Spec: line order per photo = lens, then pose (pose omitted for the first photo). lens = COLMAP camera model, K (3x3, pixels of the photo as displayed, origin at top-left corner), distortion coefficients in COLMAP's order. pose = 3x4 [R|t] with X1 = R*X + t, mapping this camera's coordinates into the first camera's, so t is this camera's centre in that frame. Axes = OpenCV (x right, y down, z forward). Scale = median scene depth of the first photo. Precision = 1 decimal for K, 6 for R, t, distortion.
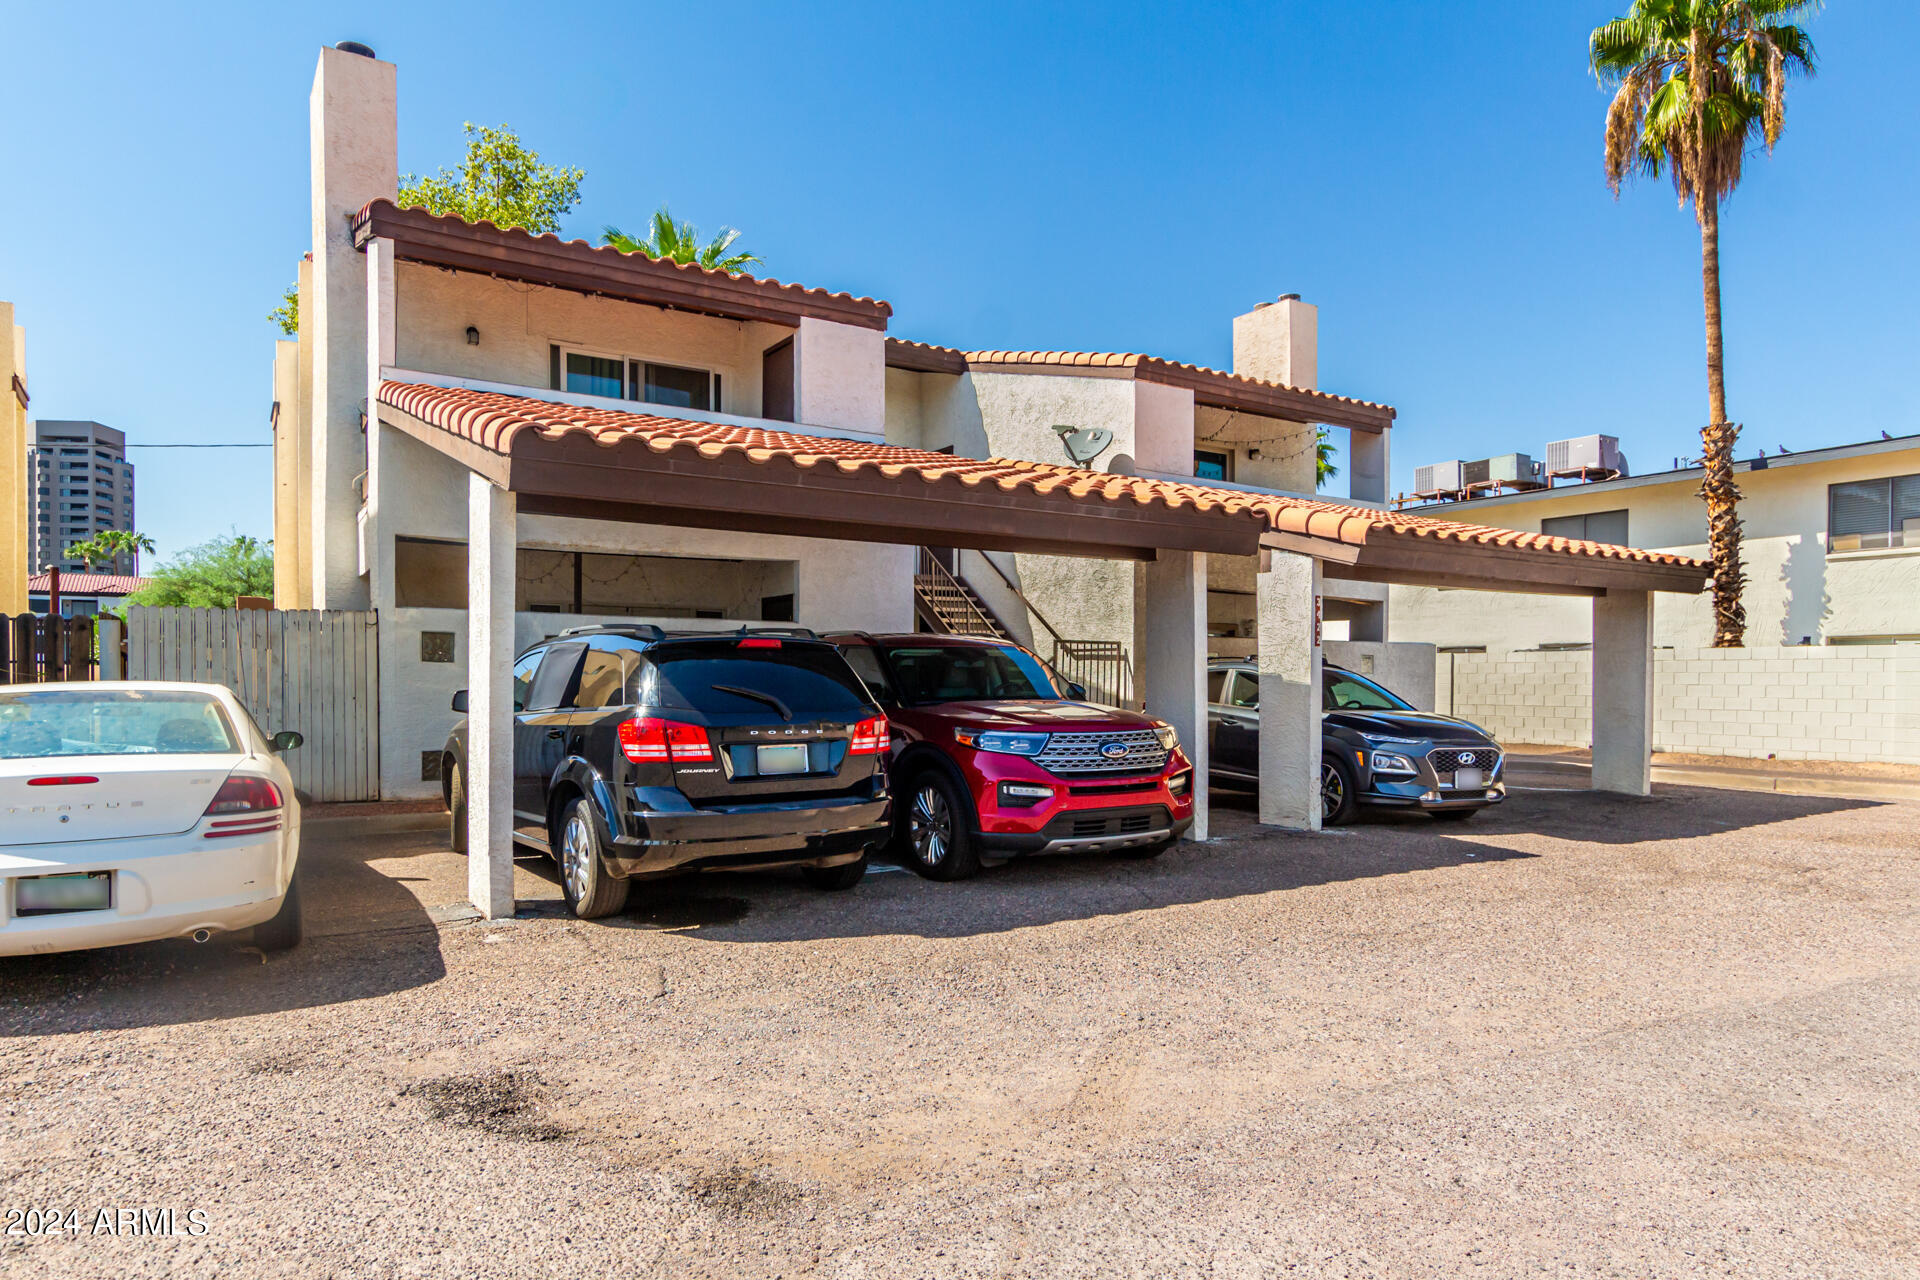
lens RADIAL K [[1097.3, 0, 961.7], [0, 1097.3, 684.6], [0, 0, 1]] dist [-0.000306, 0.001725]
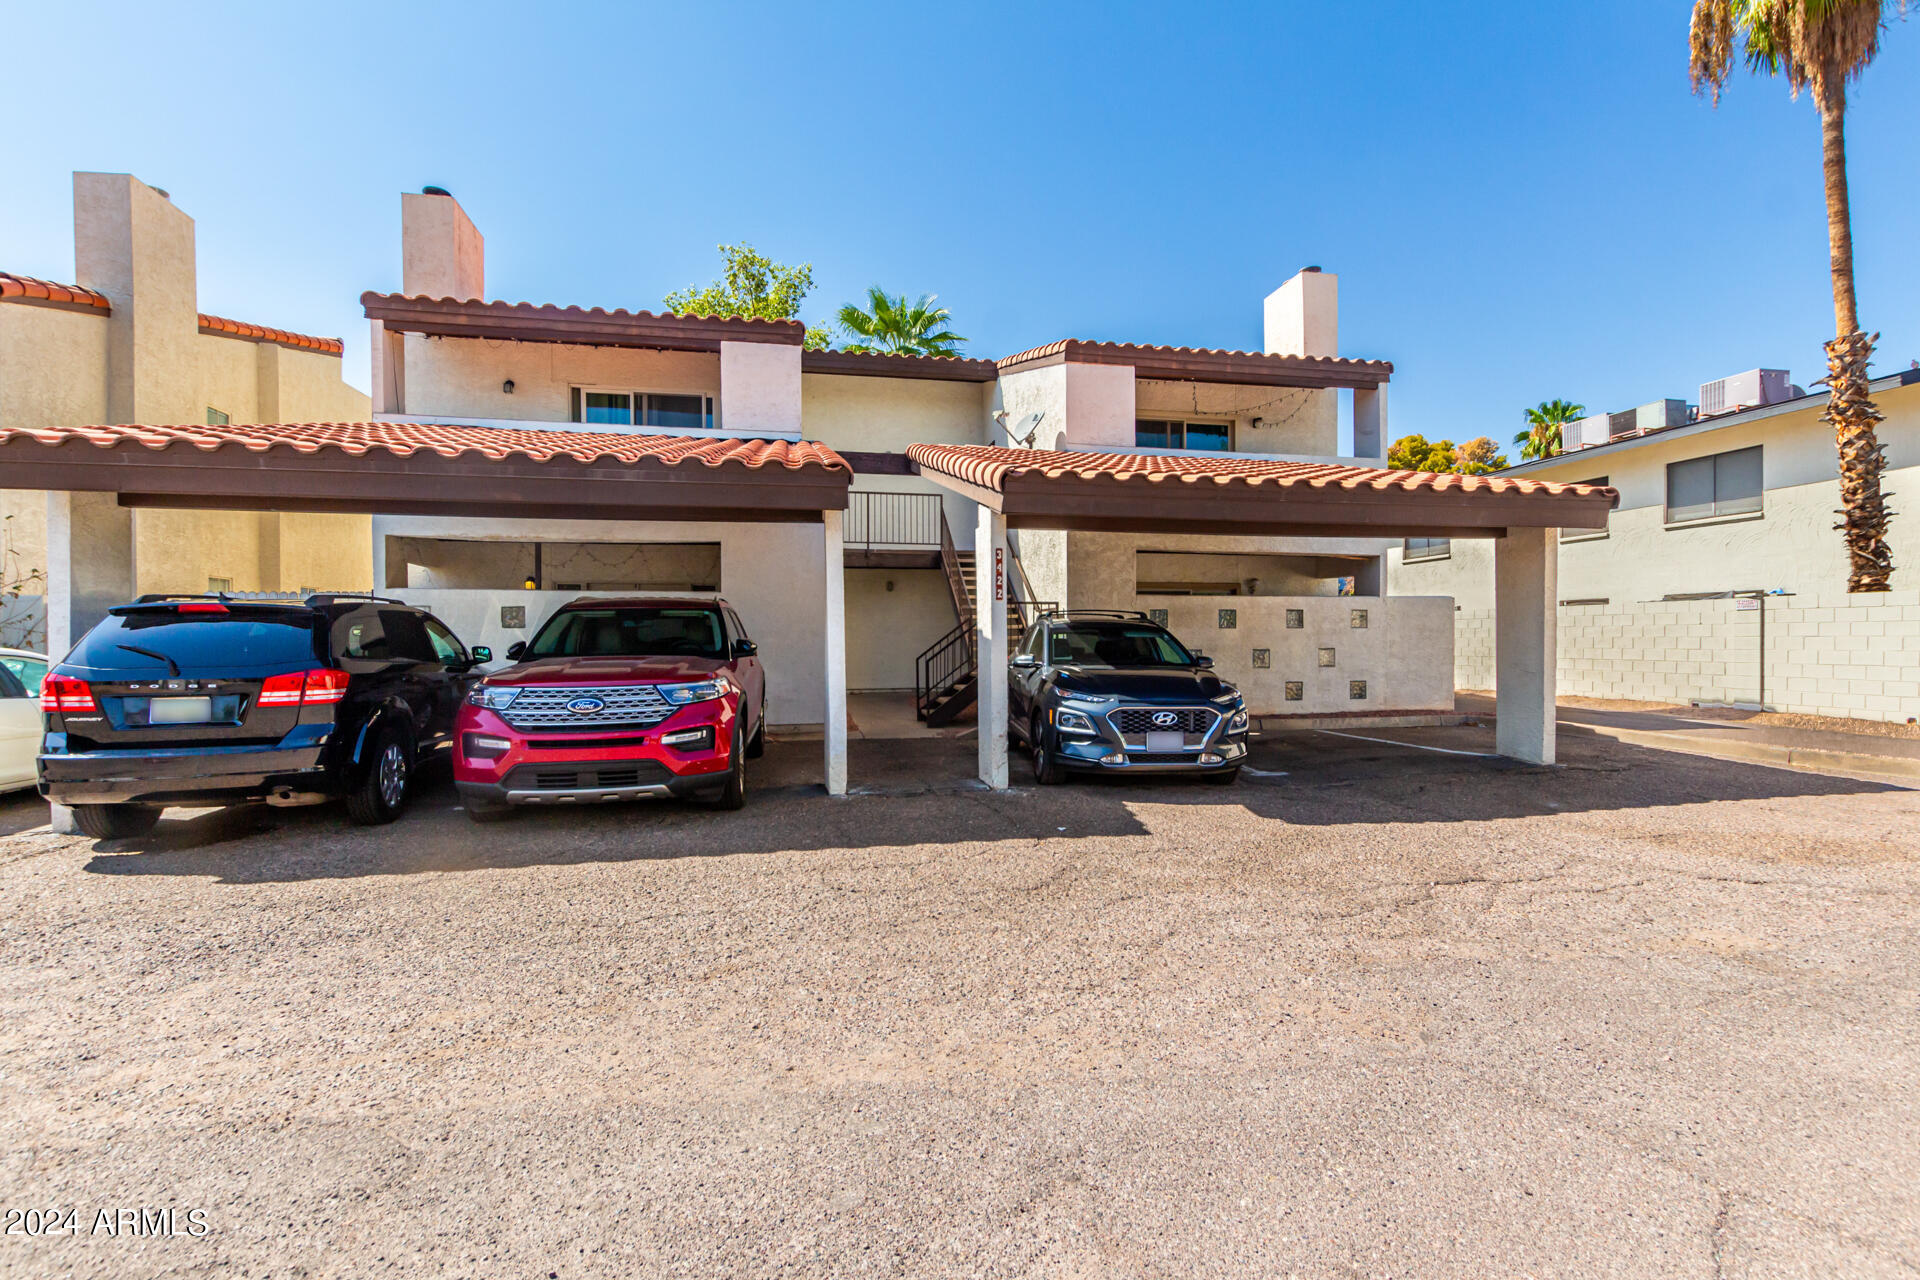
lens RADIAL K [[831.7, 0, 960.0], [0, 831.7, 640.0], [0, 0, 1]] dist [0.001824, -0.000551]
pose [[0.938040, -0.007857, -0.346439, 0.334431], [0.006734, 0.999967, -0.004443, 0.002054], [0.346462, 0.001835, 0.938062, 0.179343]]
